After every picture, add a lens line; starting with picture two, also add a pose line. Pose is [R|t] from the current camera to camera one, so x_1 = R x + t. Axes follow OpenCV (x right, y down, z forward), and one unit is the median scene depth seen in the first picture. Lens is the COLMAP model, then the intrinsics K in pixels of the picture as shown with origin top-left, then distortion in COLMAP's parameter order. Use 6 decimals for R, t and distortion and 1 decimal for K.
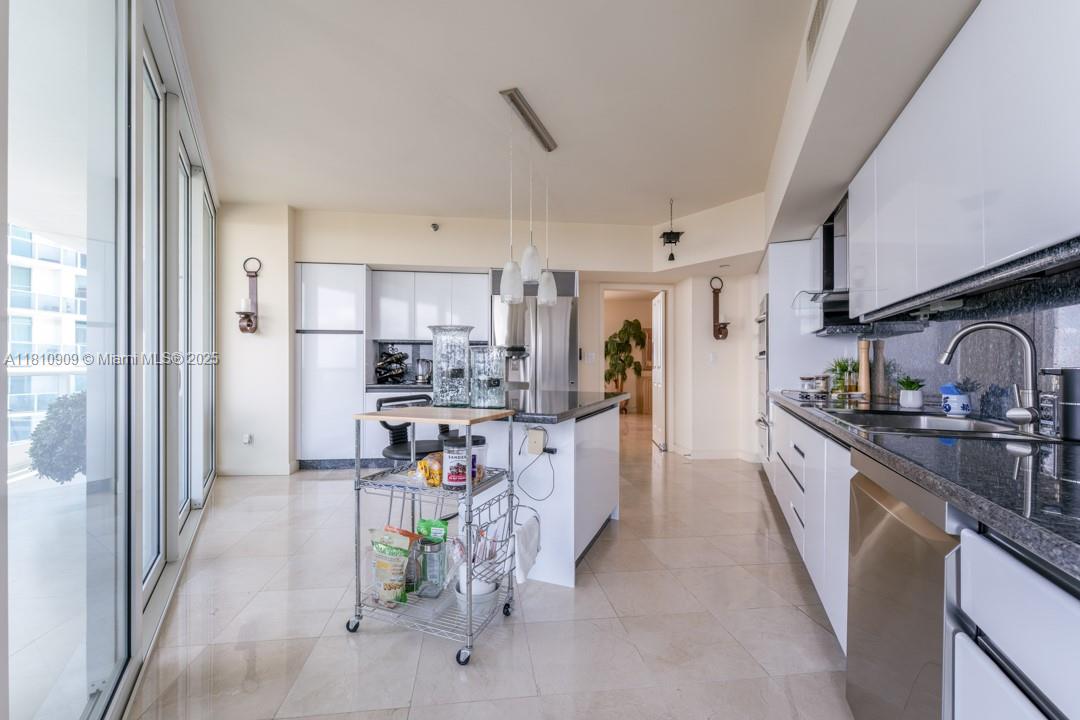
lens RADIAL K [[424.6, 0, 537.8], [0, 424.6, 365.4], [0, 0, 1]] dist [-0.004217, -0.000135]
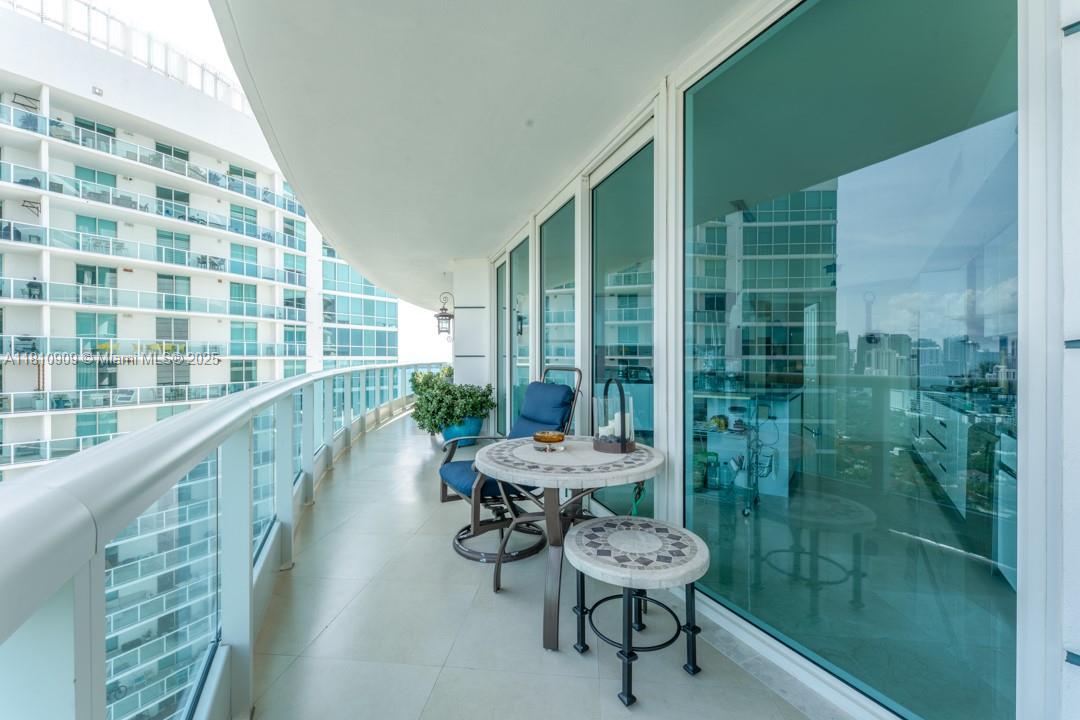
lens RADIAL K [[424.6, 0, 543.1], [0, 424.6, 359.0], [0, 0, 1]] dist [-0.004217, -0.000135]
pose [[0.974772, -0.000204, -0.223205, -0.274665], [0.000846, 0.999996, 0.002780, -0.024629], [0.223203, -0.002898, 0.974768, -0.493781]]
